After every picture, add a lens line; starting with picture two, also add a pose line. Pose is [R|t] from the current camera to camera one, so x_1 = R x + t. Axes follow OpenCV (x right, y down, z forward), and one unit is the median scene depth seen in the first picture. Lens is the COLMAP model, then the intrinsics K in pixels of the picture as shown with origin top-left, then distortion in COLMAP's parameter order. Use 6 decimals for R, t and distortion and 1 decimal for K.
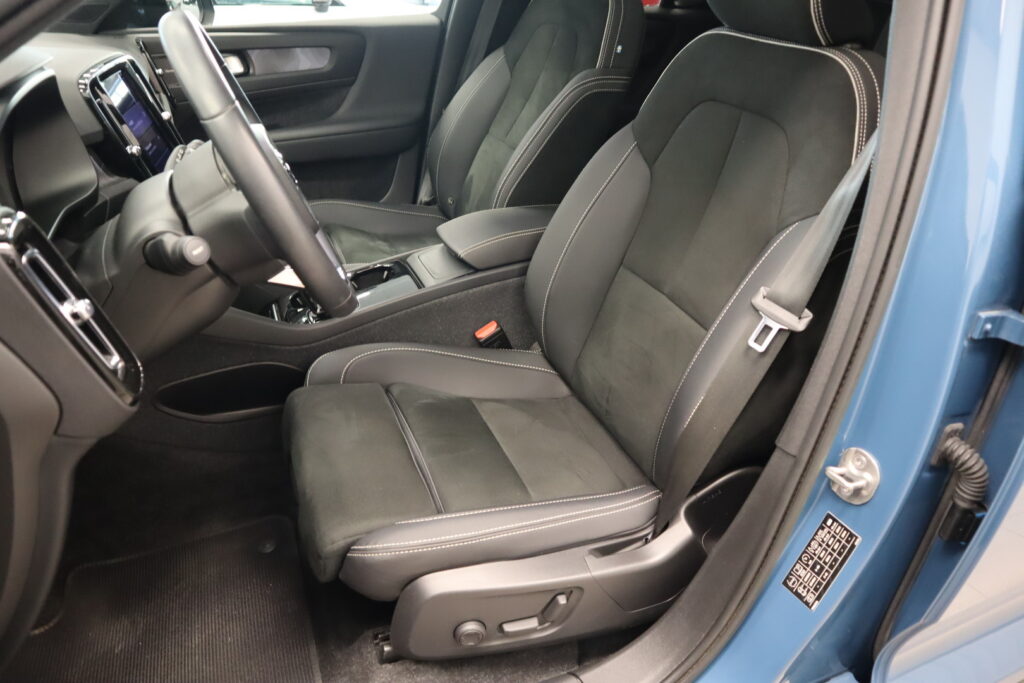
lens RADIAL K [[711.7, 0, 512.0], [0, 711.7, 341.5], [0, 0, 1]] dist [-0.125315, 0.085084]
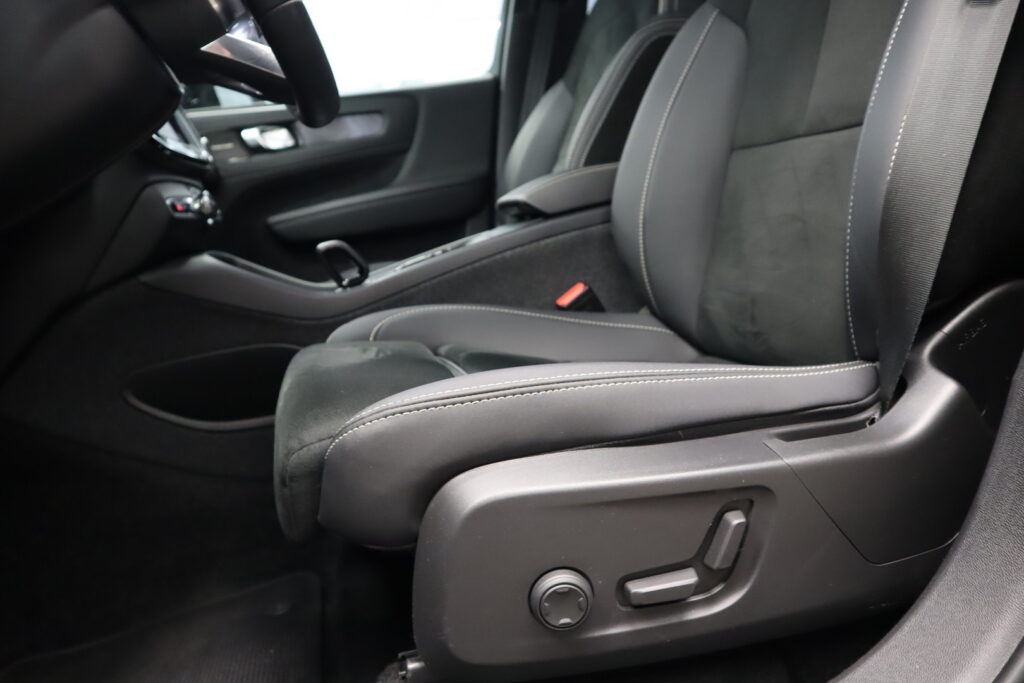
lens RADIAL K [[711.7, 0, 512.0], [0, 711.7, 341.5], [0, 0, 1]] dist [-0.125315, 0.085084]
pose [[0.977553, -0.152969, -0.144882, 0.004596], [0.100817, 0.943435, -0.315860, 0.284040], [0.185003, 0.294163, 0.937679, 0.332909]]
